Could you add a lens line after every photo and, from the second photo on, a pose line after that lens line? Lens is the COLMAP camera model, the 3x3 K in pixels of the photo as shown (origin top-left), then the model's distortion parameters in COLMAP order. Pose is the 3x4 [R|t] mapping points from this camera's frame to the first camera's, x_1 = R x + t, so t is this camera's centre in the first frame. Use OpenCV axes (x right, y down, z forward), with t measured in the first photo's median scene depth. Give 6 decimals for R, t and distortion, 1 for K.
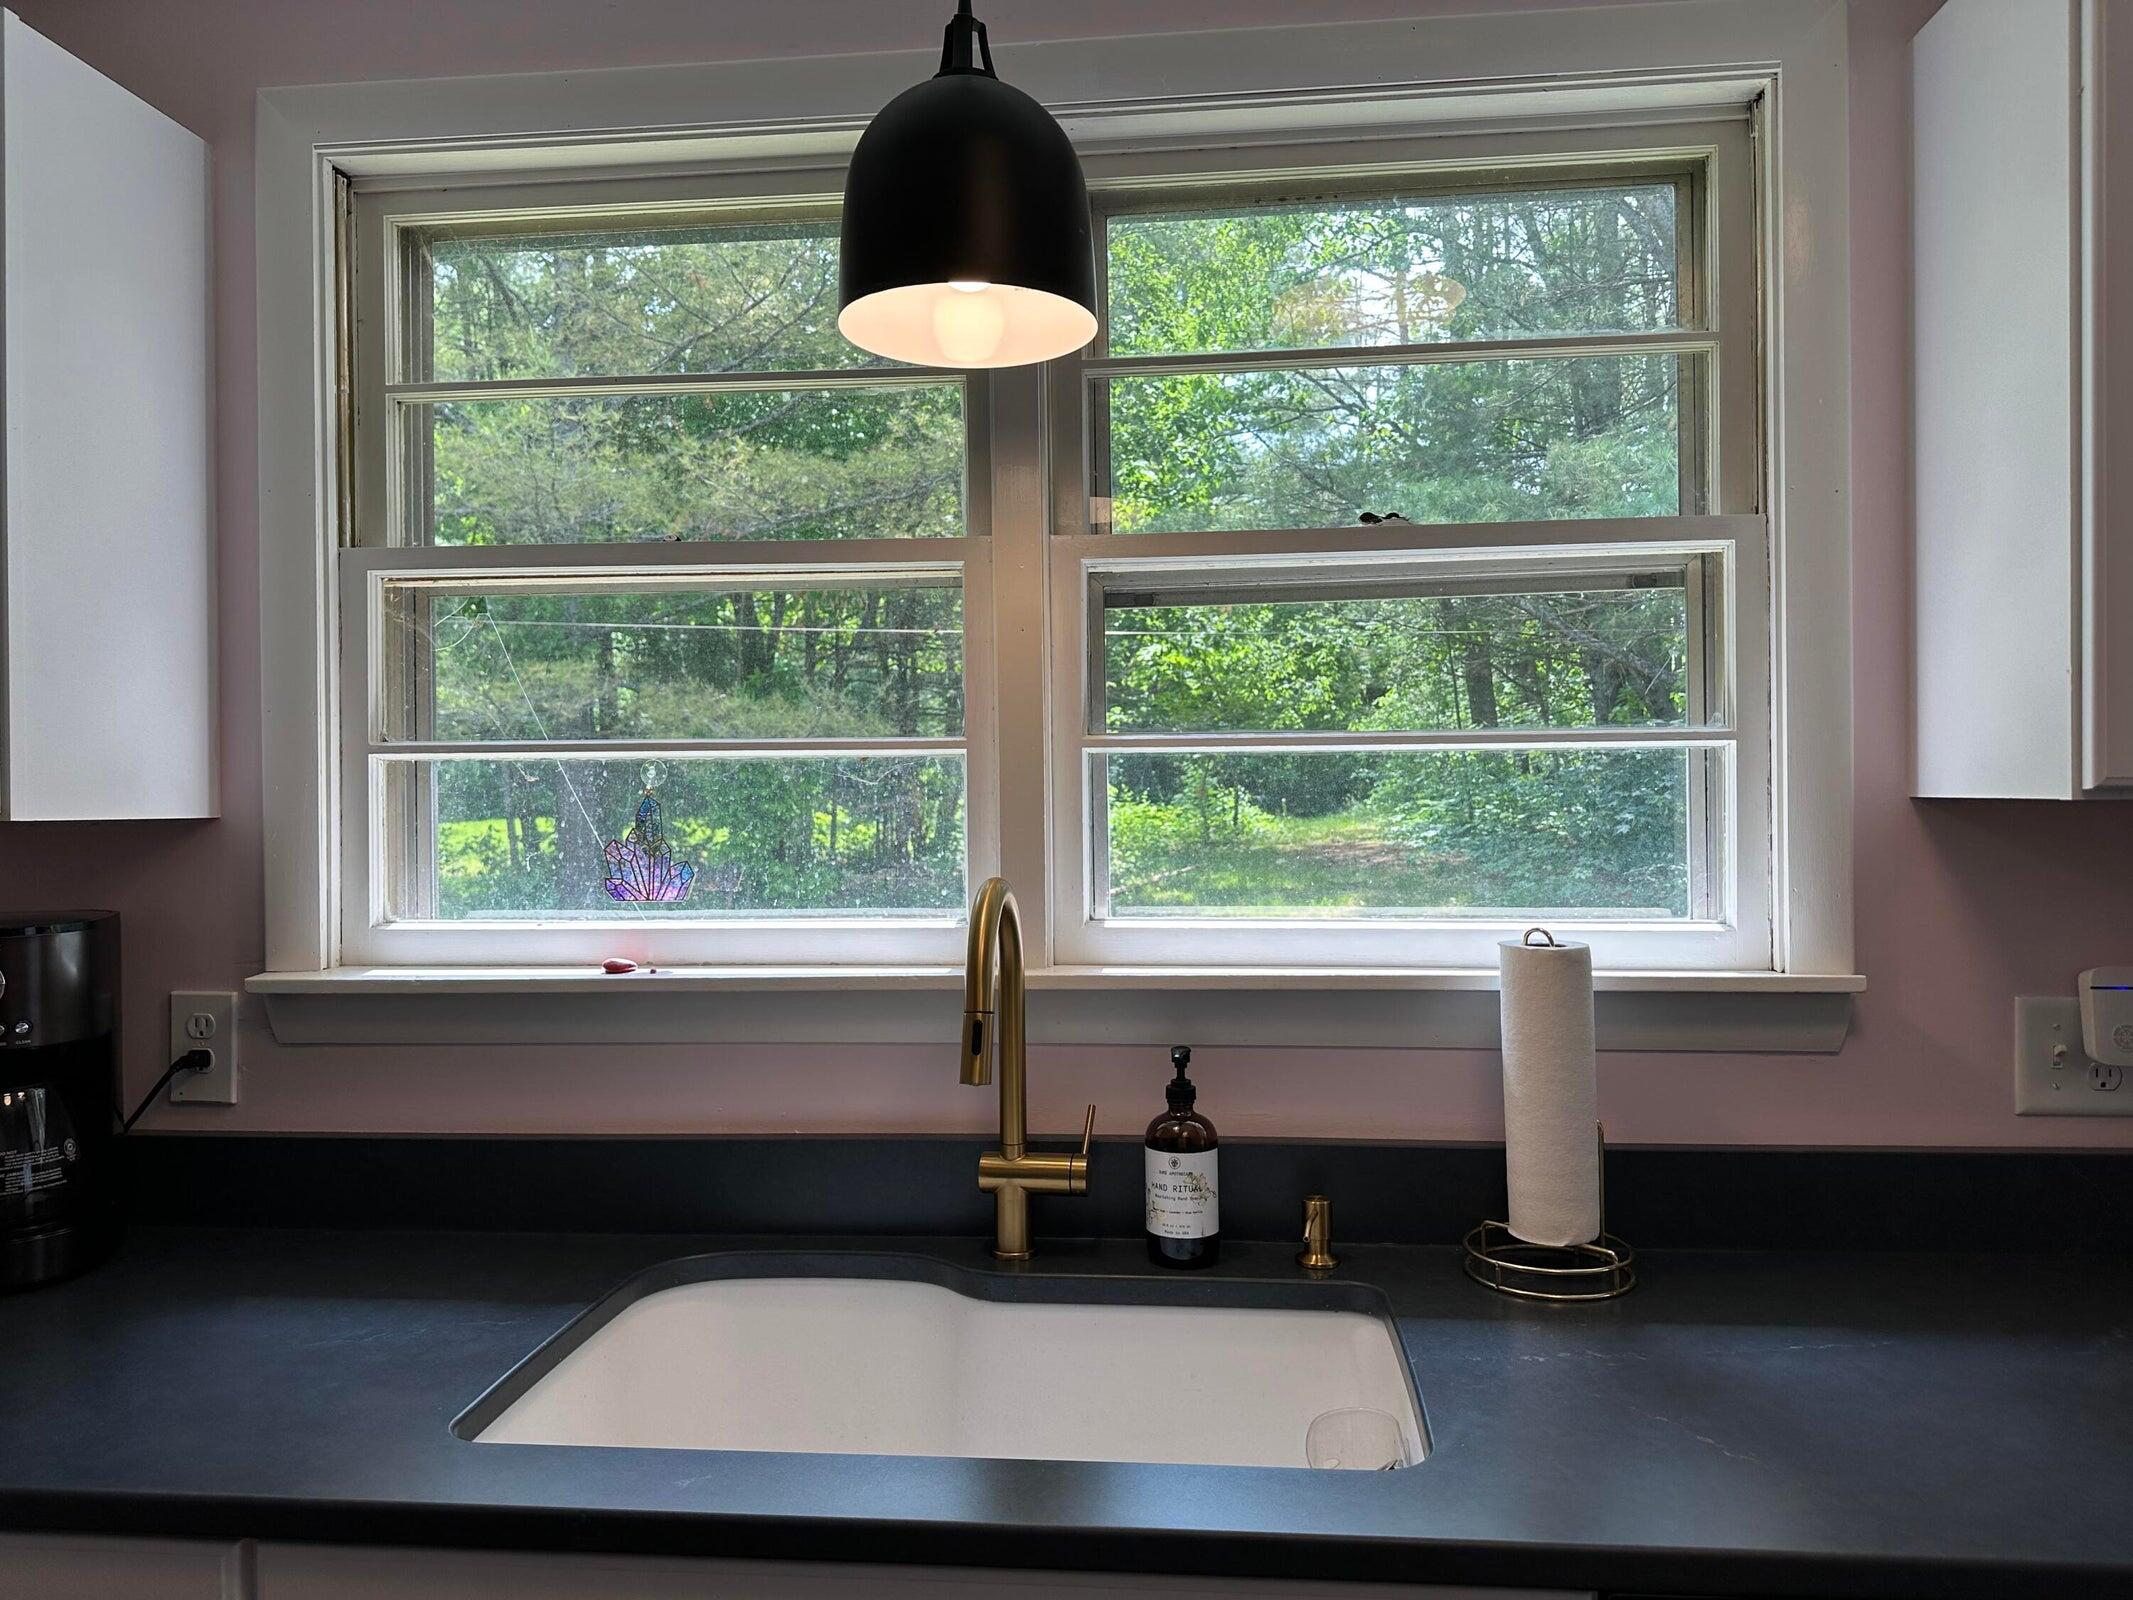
lens RADIAL K [[1484.8, 0, 1065.5], [0, 1484.8, 805.4], [0, 0, 1]] dist [0.040016, -0.052947]
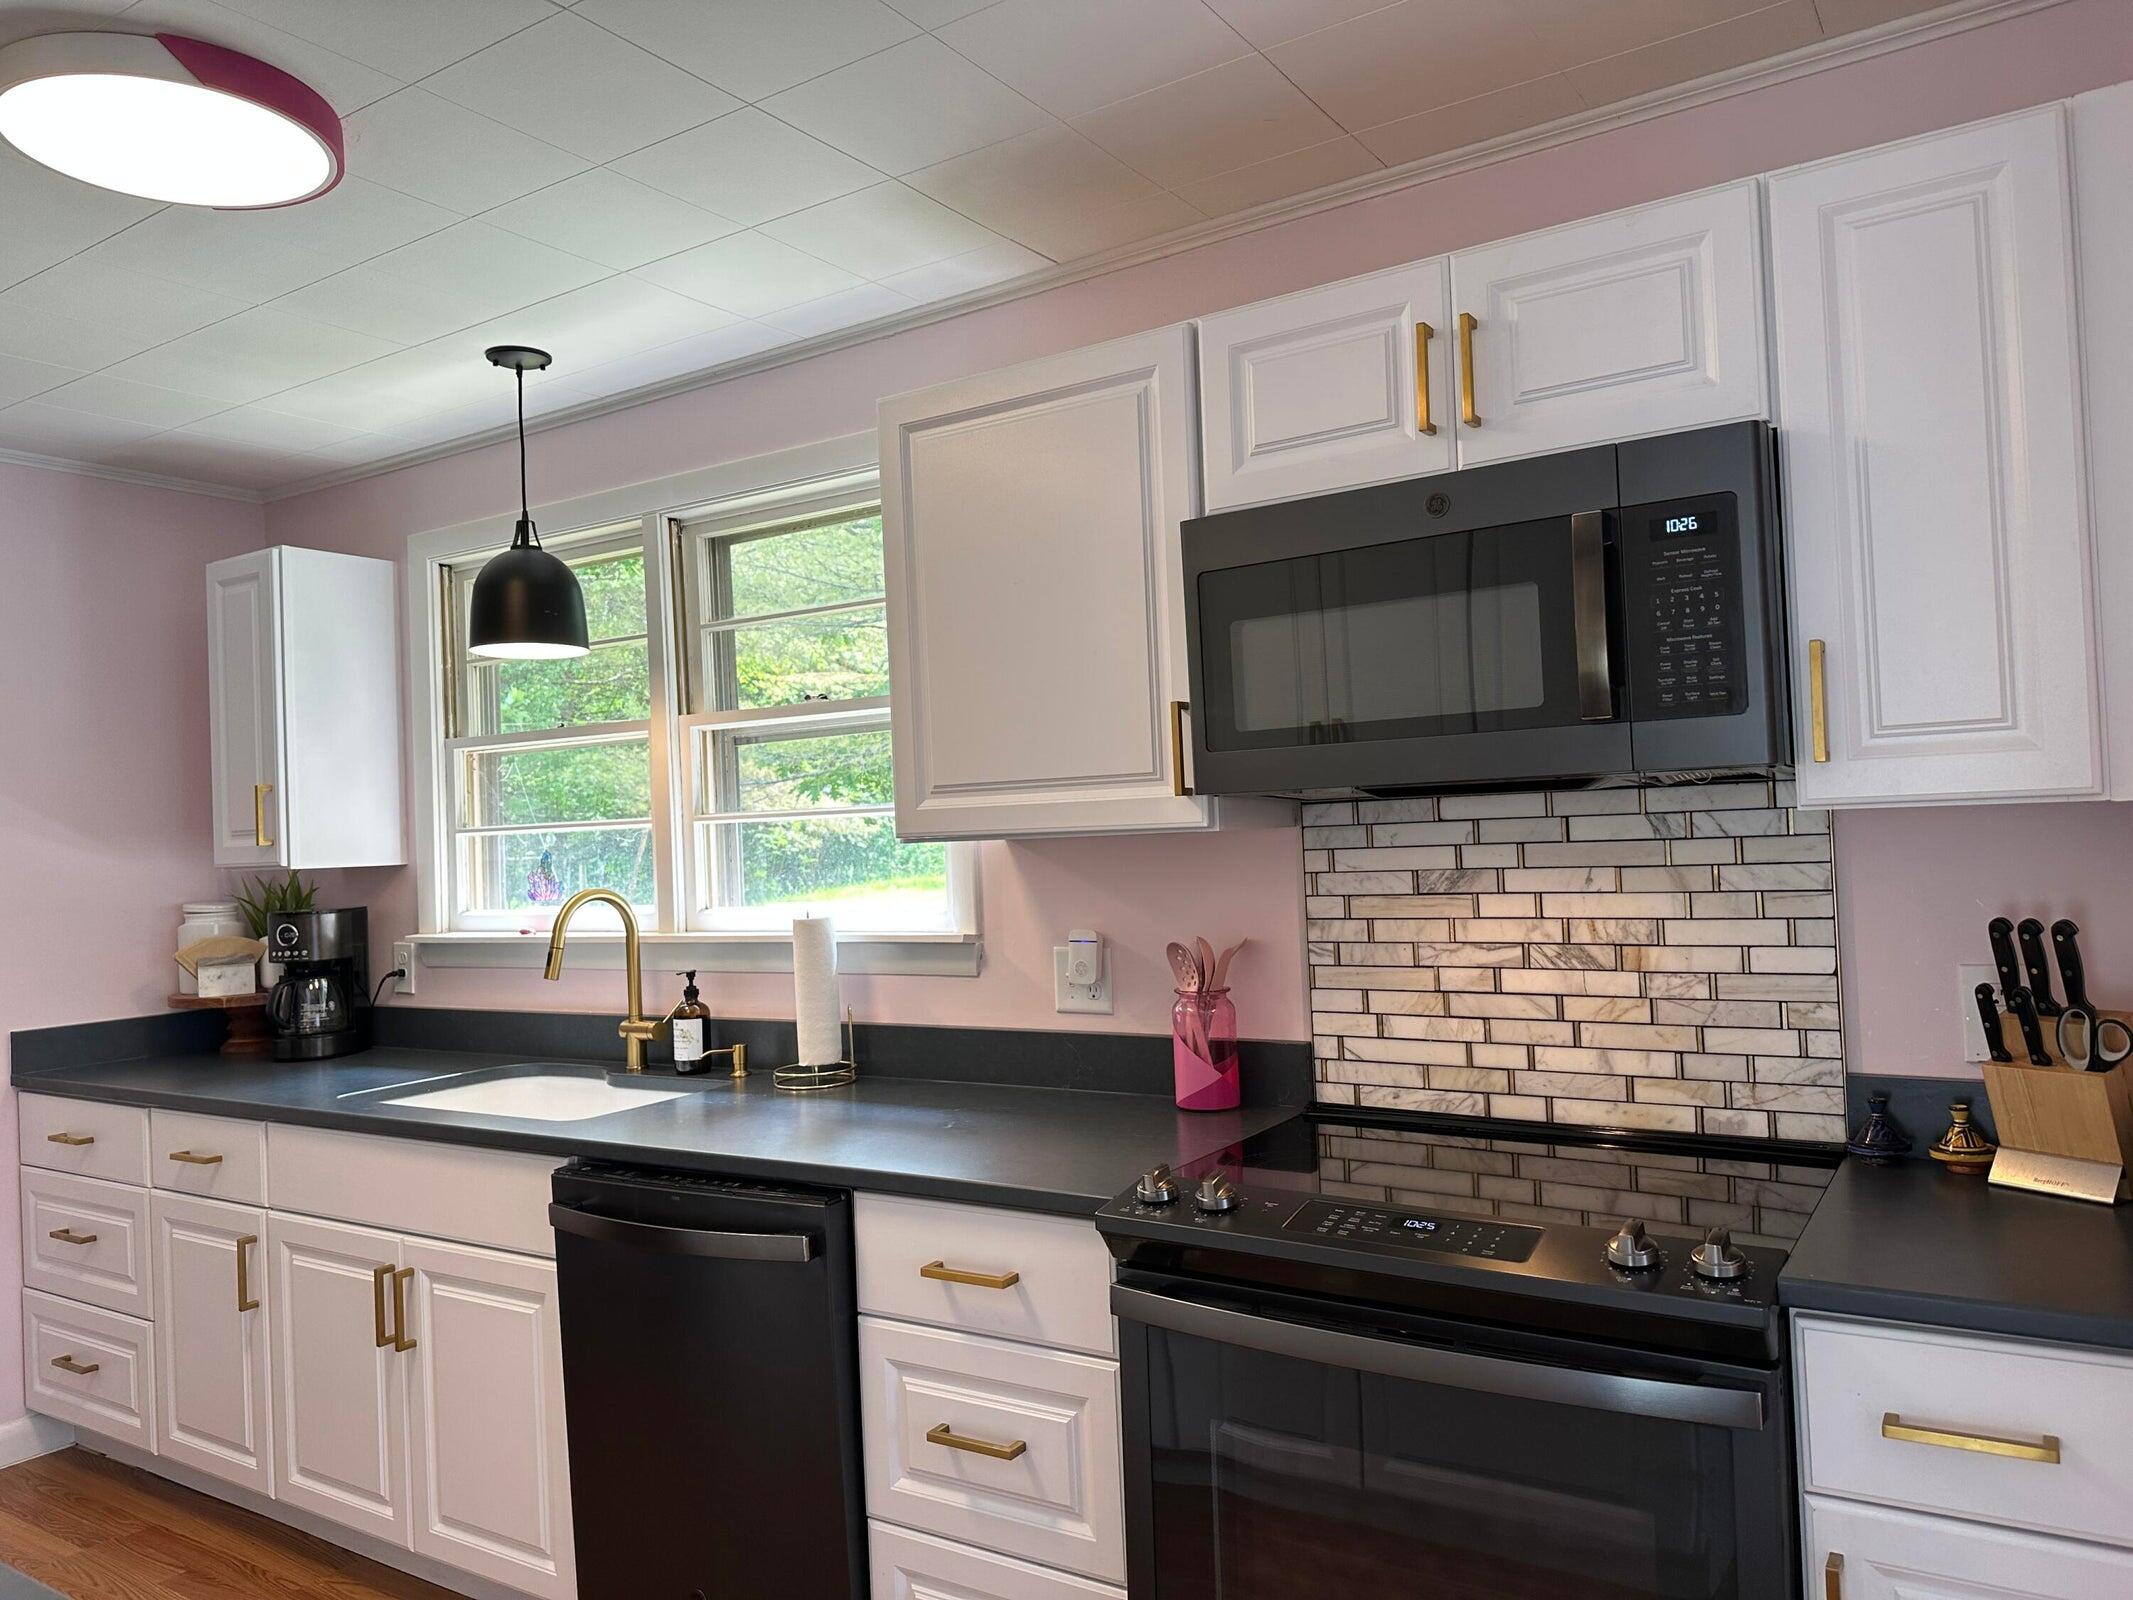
lens RADIAL K [[1484.8, 0, 1058.4], [0, 1484.8, 796.3], [0, 0, 1]] dist [0.040016, -0.052947]
pose [[0.891481, -0.037004, -0.451545, 1.361851], [0.031921, 0.999312, -0.018872, -0.020887], [0.451933, 0.002410, 0.892049, -0.565142]]
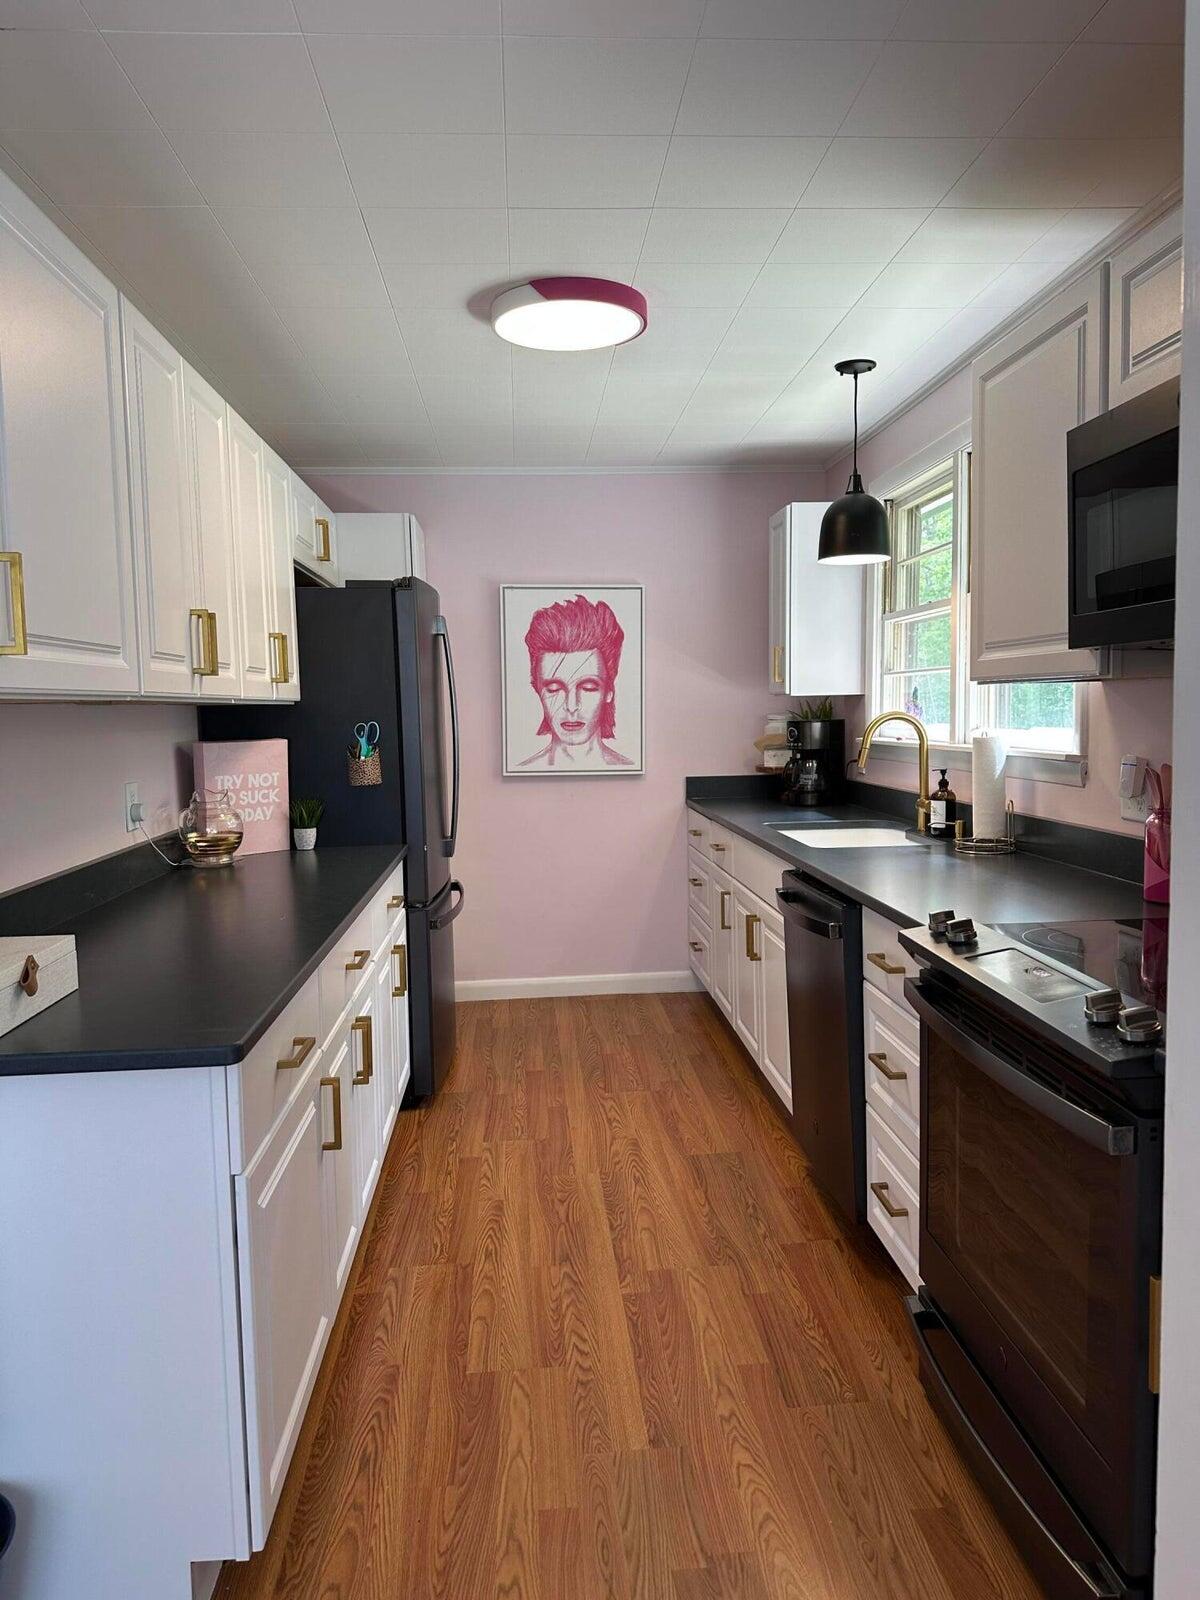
lens RADIAL K [[1113.8, 0, 598.9], [0, 1113.8, 807.2], [0, 0, 1]] dist [0.040016, -0.052947]
pose [[0.171812, 0.095525, -0.980487, 2.065102], [0.016596, 0.994866, 0.099834, -0.000070], [0.984990, -0.033425, 0.169345, -0.091464]]
